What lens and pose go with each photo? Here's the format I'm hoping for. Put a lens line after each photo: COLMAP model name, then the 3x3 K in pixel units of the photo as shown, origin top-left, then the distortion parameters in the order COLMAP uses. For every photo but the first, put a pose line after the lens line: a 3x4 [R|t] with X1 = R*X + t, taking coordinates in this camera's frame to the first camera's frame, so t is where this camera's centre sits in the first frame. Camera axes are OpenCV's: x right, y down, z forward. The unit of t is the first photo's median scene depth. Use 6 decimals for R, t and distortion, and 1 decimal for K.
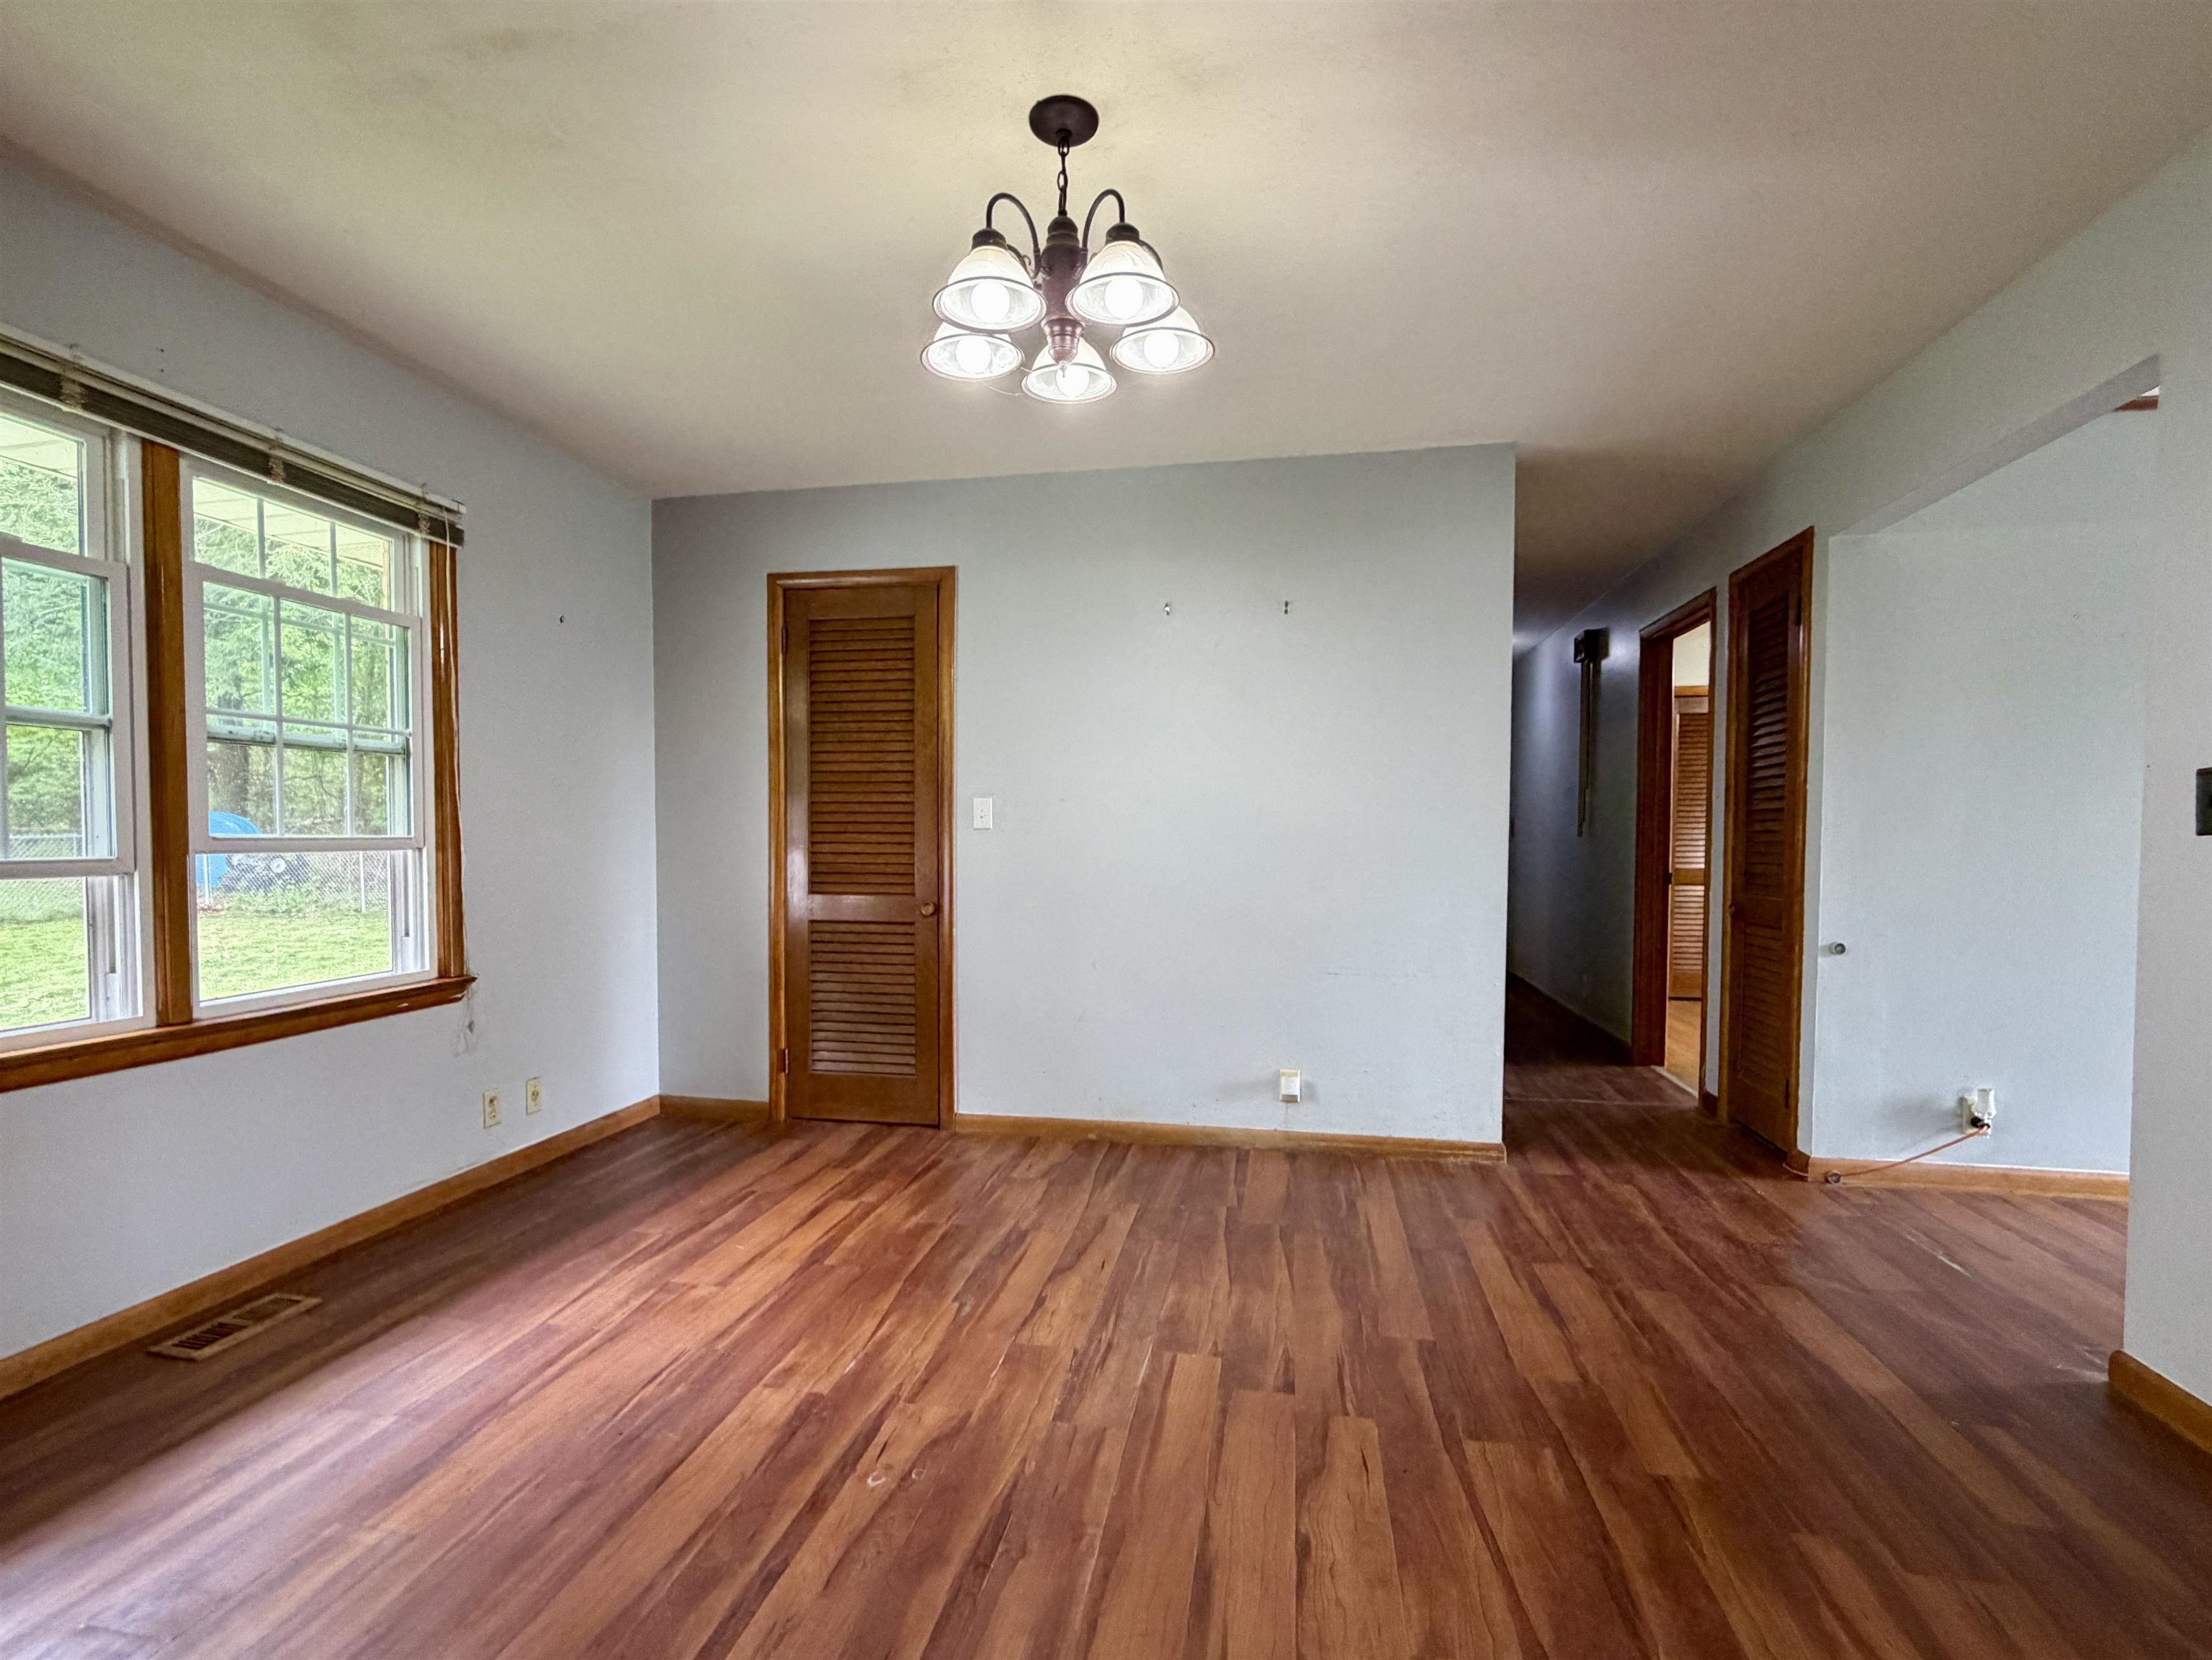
lens RADIAL K [[1062.6, 0, 1105.3], [0, 1062.6, 834.1], [0, 0, 1]] dist [0.000369, -0.000021]
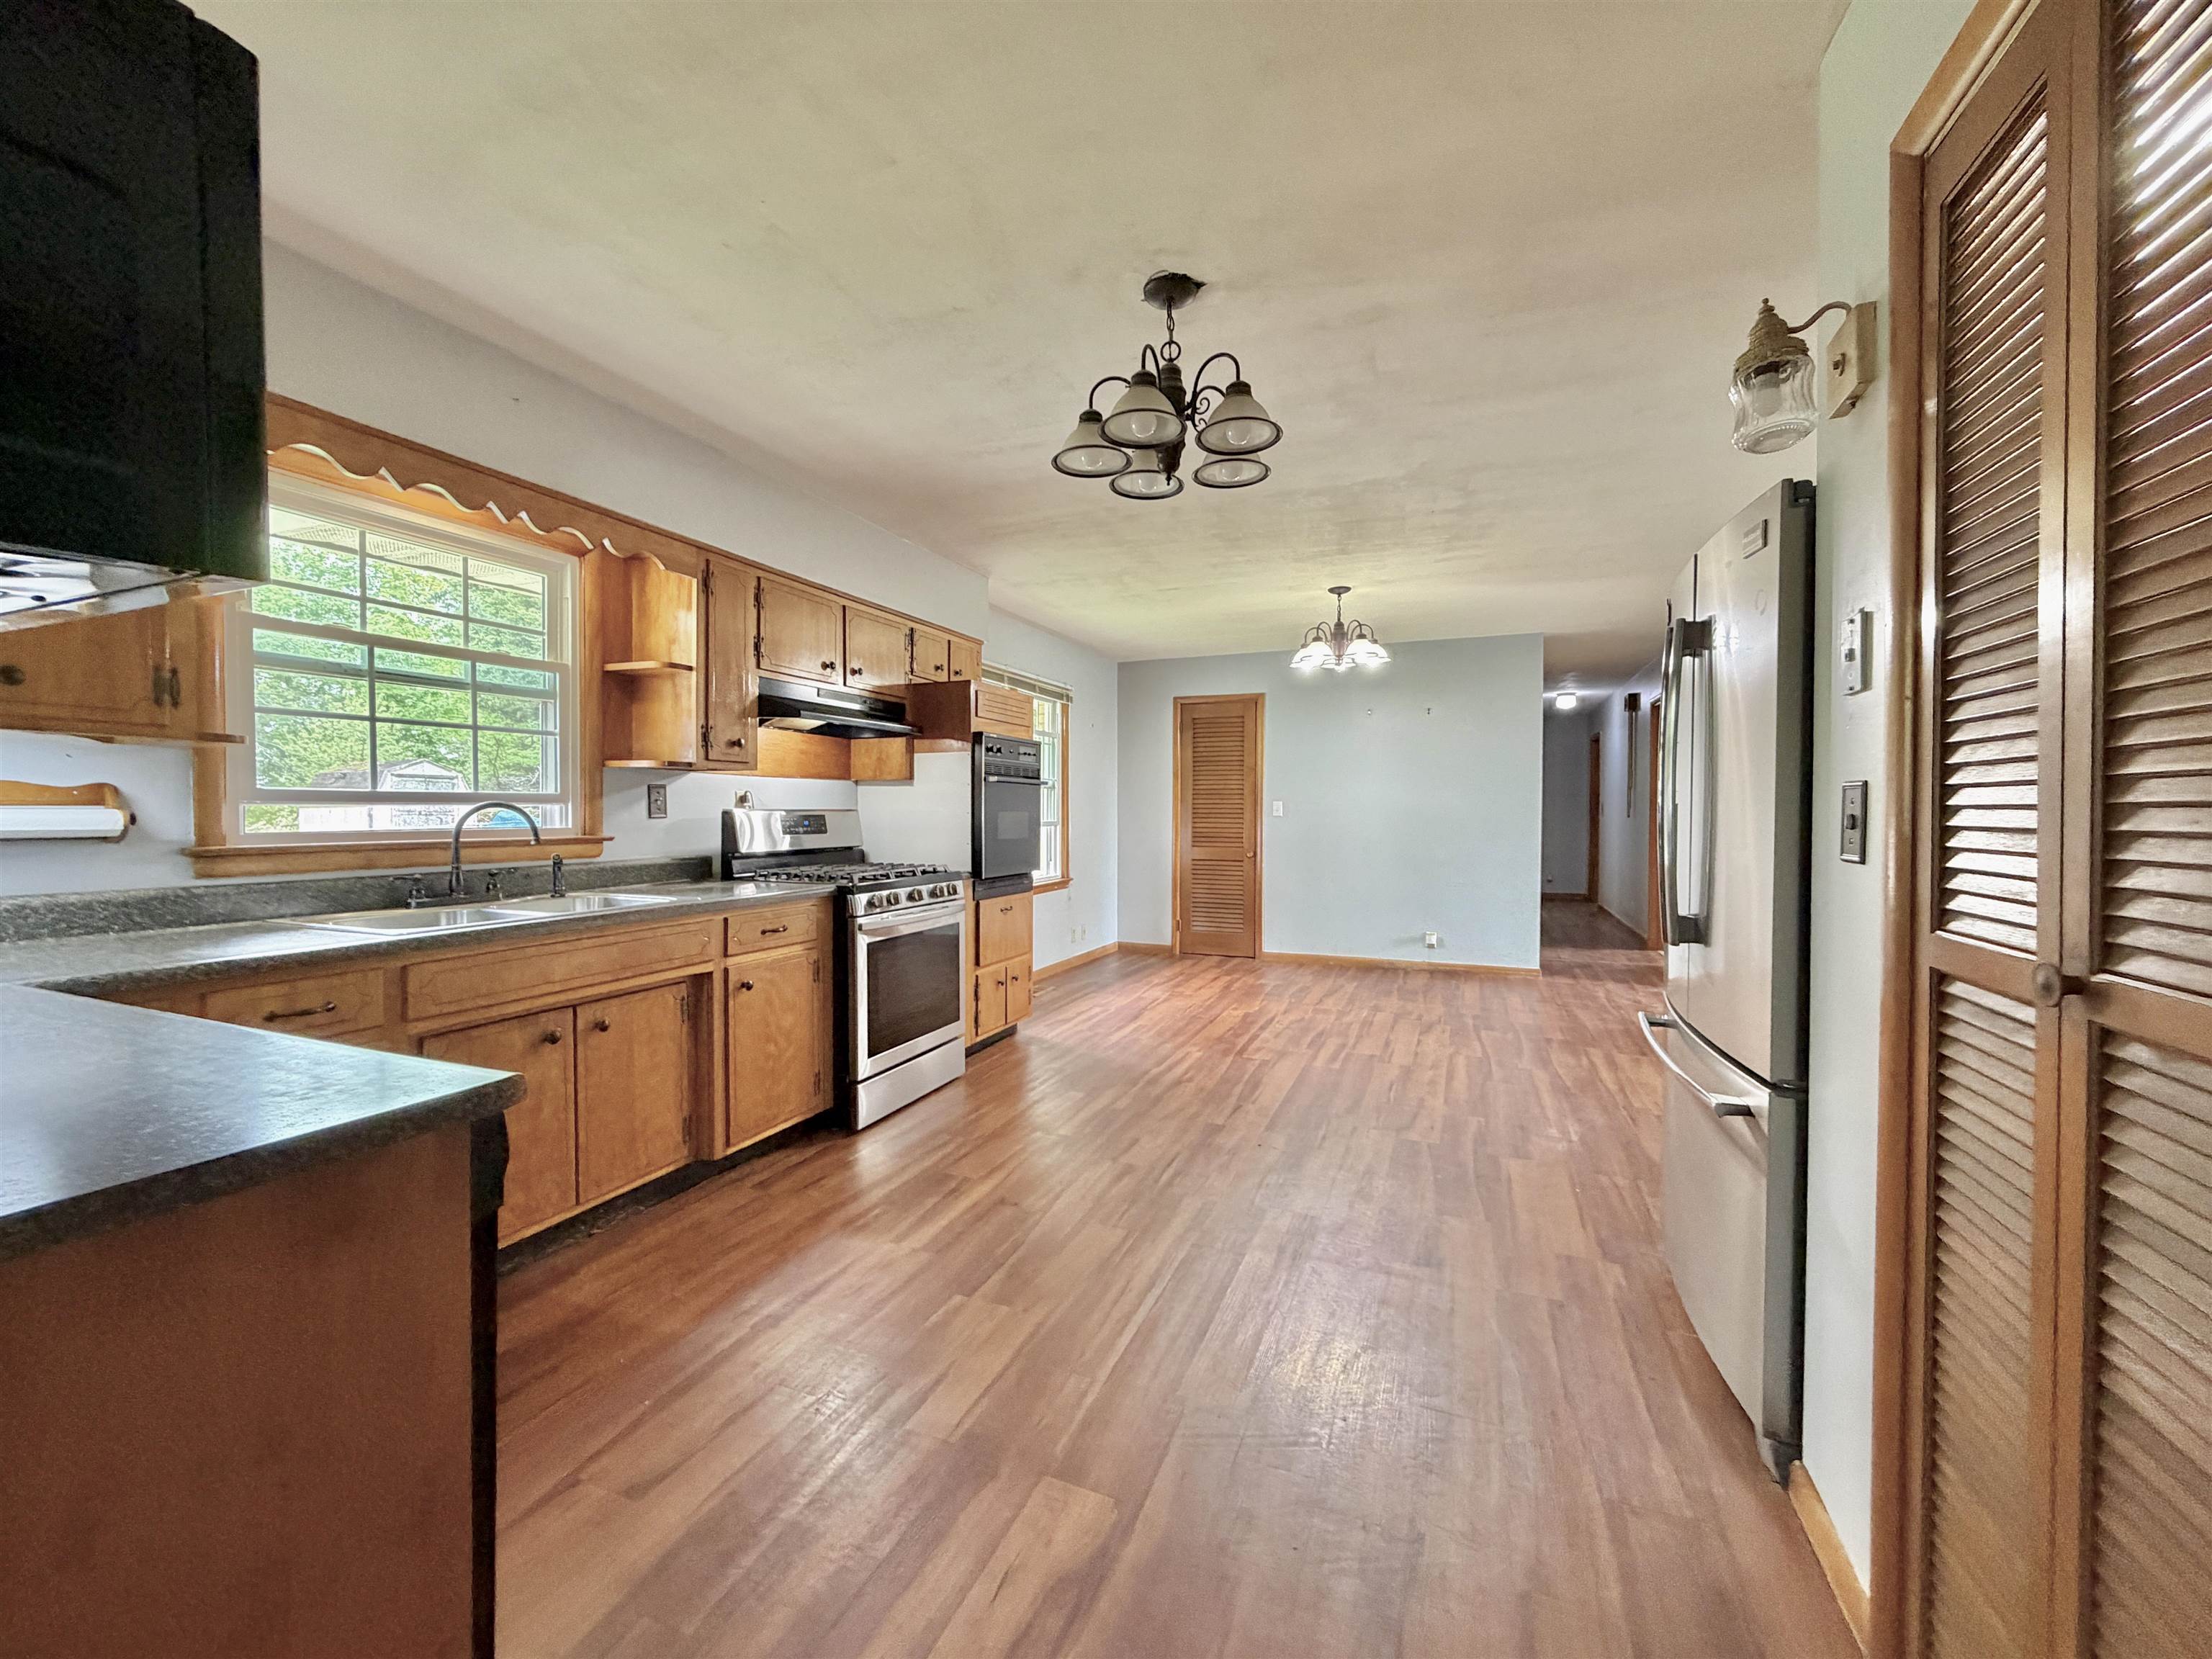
lens RADIAL K [[878.0, 0, 1097.7], [0, 878.0, 813.0], [0, 0, 1]] dist [0.000098, -0.000229]
pose [[0.974576, -0.001596, -0.224051, -0.116276], [0.001931, 0.999997, 0.001273, -0.022447], [0.224048, -0.001673, 0.974577, -1.247801]]
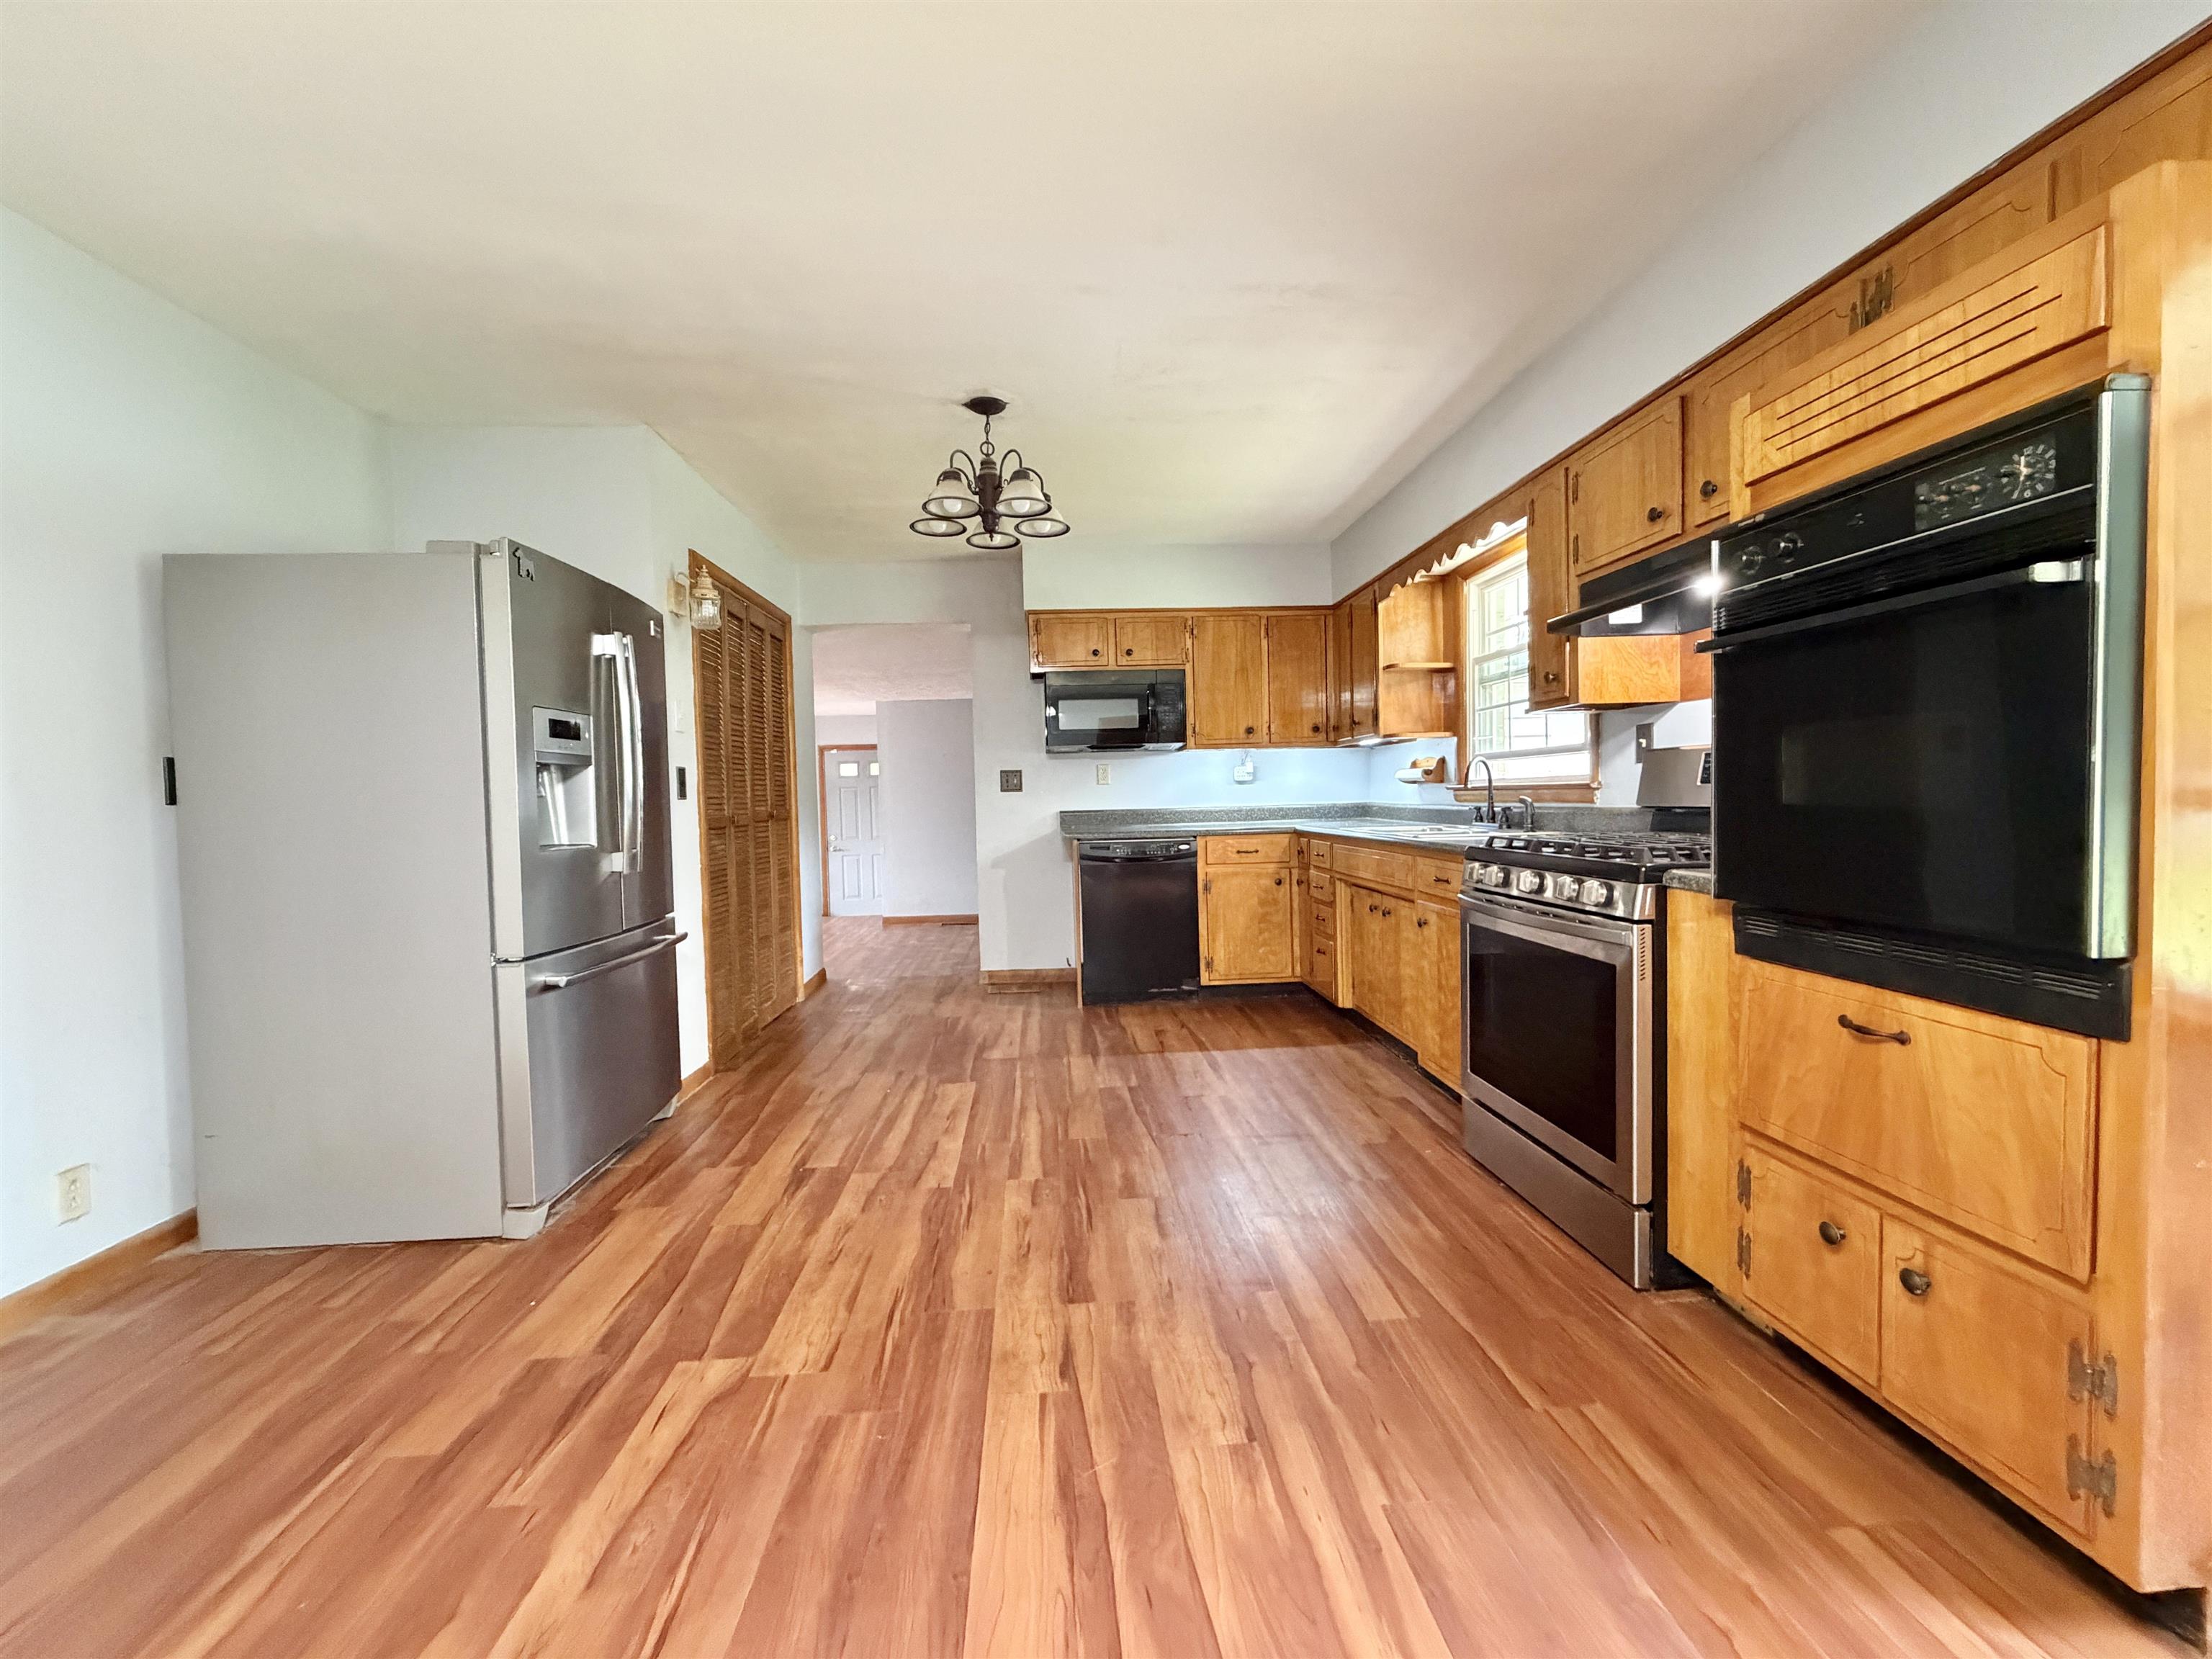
lens RADIAL K [[878.0, 0, 1105.8], [0, 878.0, 822.5], [0, 0, 1]] dist [0.000098, -0.000229]
pose [[-0.970069, 0.024839, -0.241556, -0.090241], [0.018027, 0.999376, 0.030371, 0.015899], [0.242160, 0.025107, -0.969912, 0.839695]]
